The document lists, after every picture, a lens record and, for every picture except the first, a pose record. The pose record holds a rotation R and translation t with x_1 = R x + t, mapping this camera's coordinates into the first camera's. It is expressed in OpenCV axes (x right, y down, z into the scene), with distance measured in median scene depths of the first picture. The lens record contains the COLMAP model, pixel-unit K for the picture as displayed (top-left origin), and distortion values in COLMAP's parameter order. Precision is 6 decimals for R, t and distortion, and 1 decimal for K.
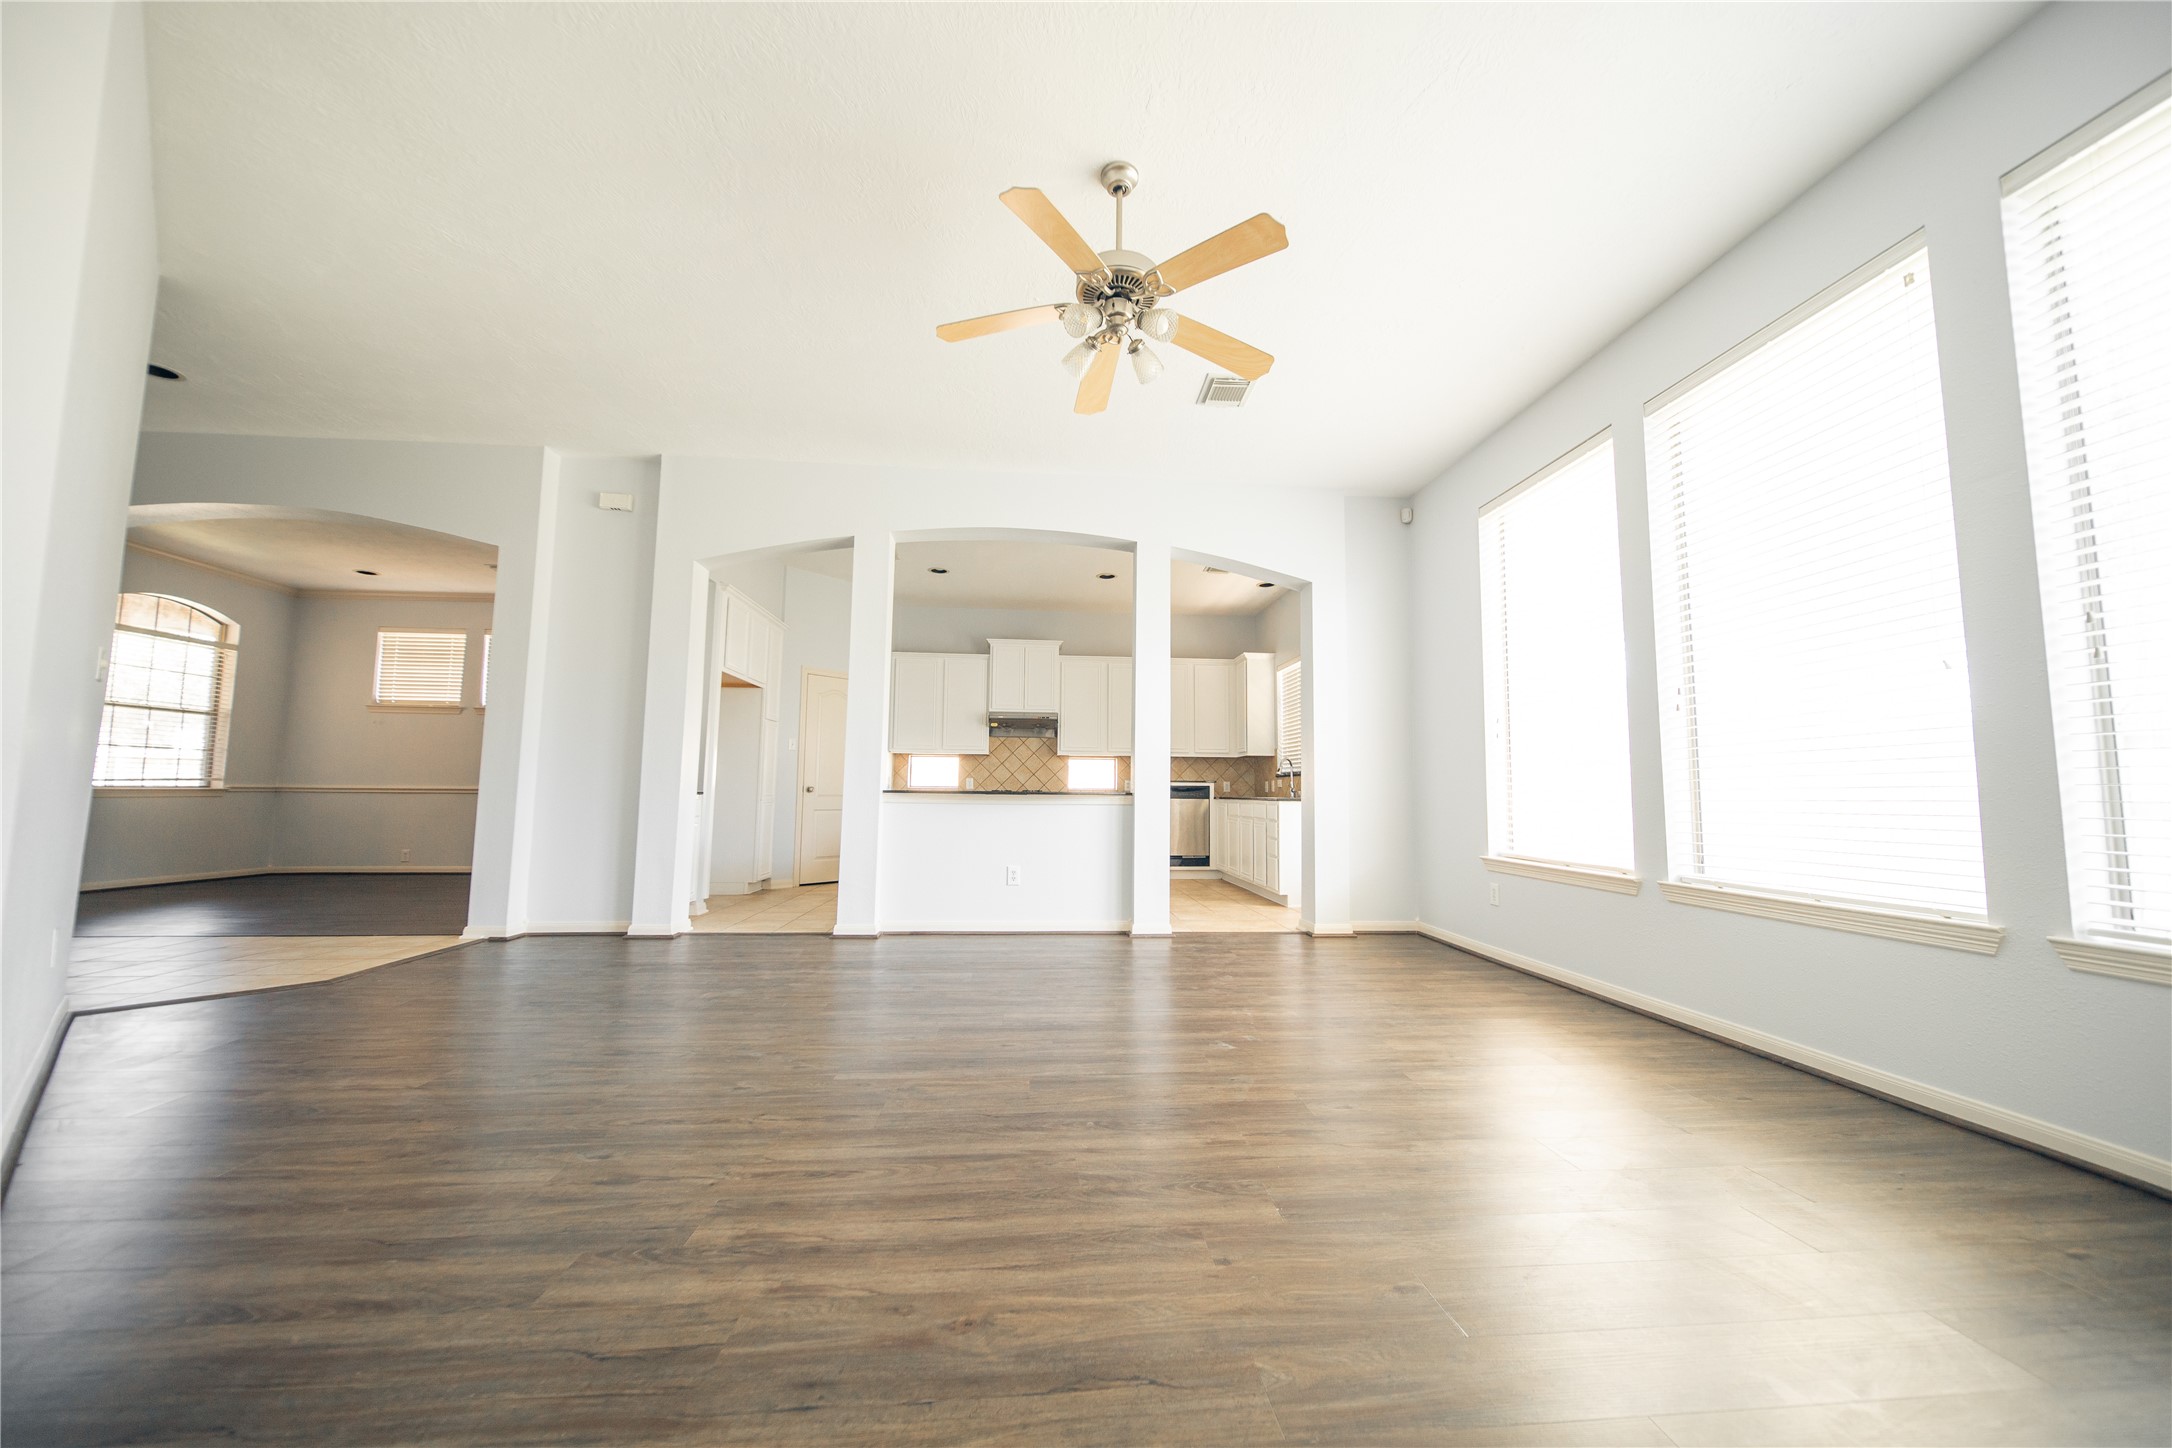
lens RADIAL K [[777.4, 0, 1094.6], [0, 777.4, 724.8], [0, 0, 1]] dist [-0.002503, -0.000358]
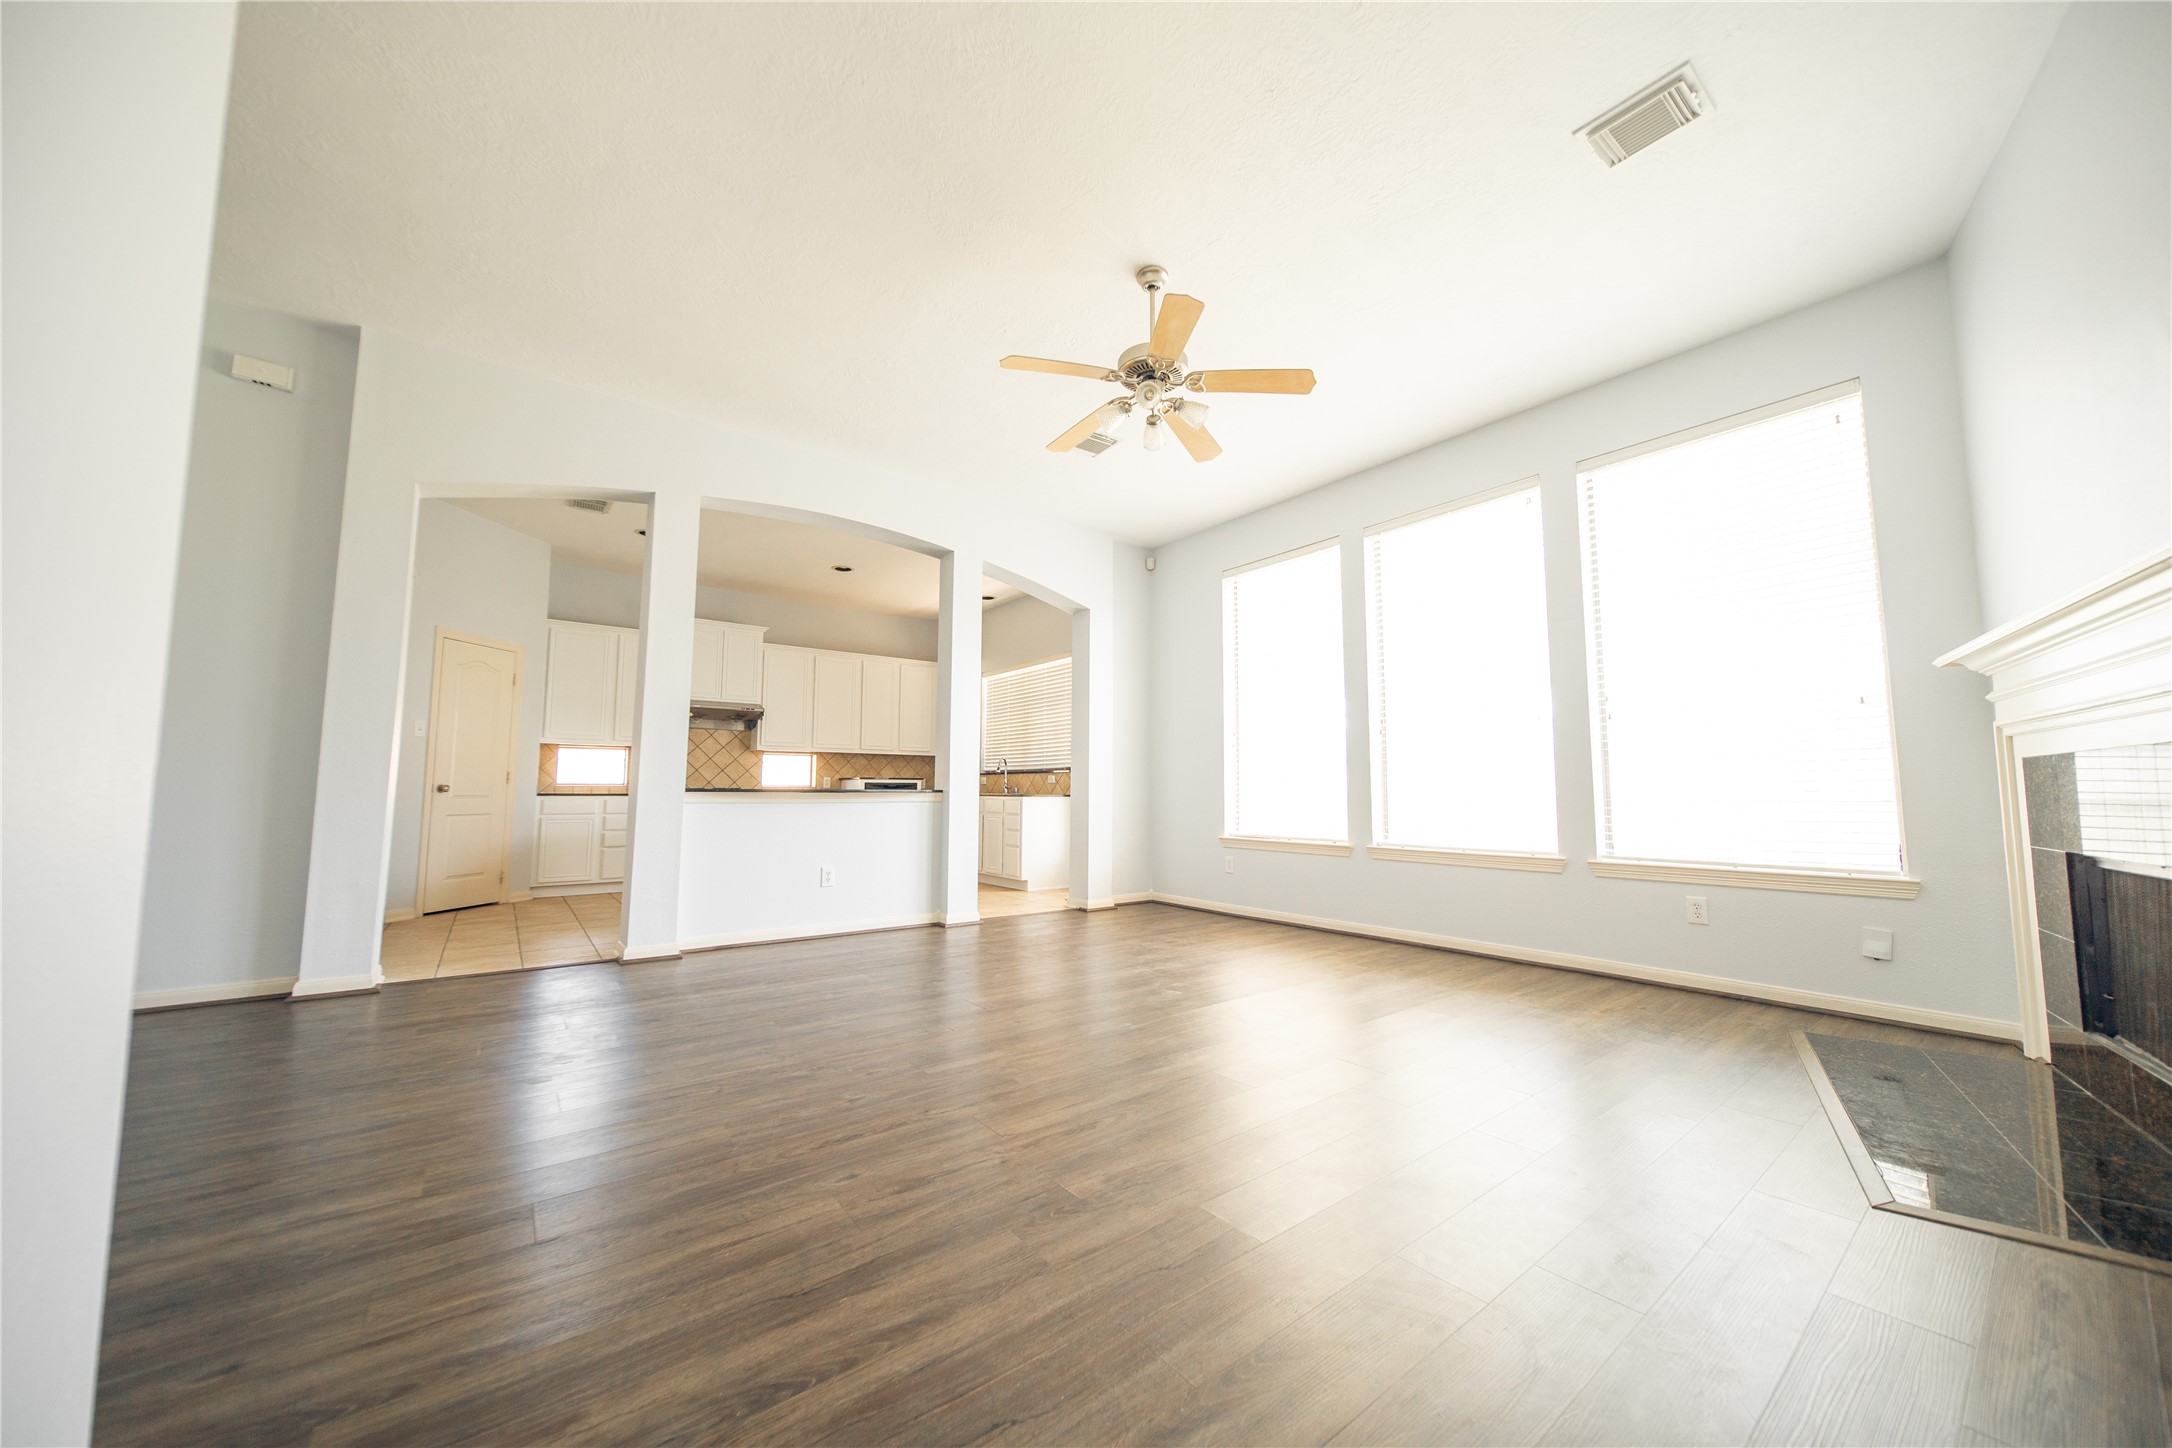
lens RADIAL K [[767.8, 0, 1096.1], [0, 767.8, 722.6], [0, 0, 1]] dist [-0.001446, -0.000169]
pose [[0.838376, 0.041091, 0.543542, -0.358900], [-0.041572, 0.999070, -0.011407, 0.000033], [-0.543505, -0.013032, 0.839305, 0.022408]]
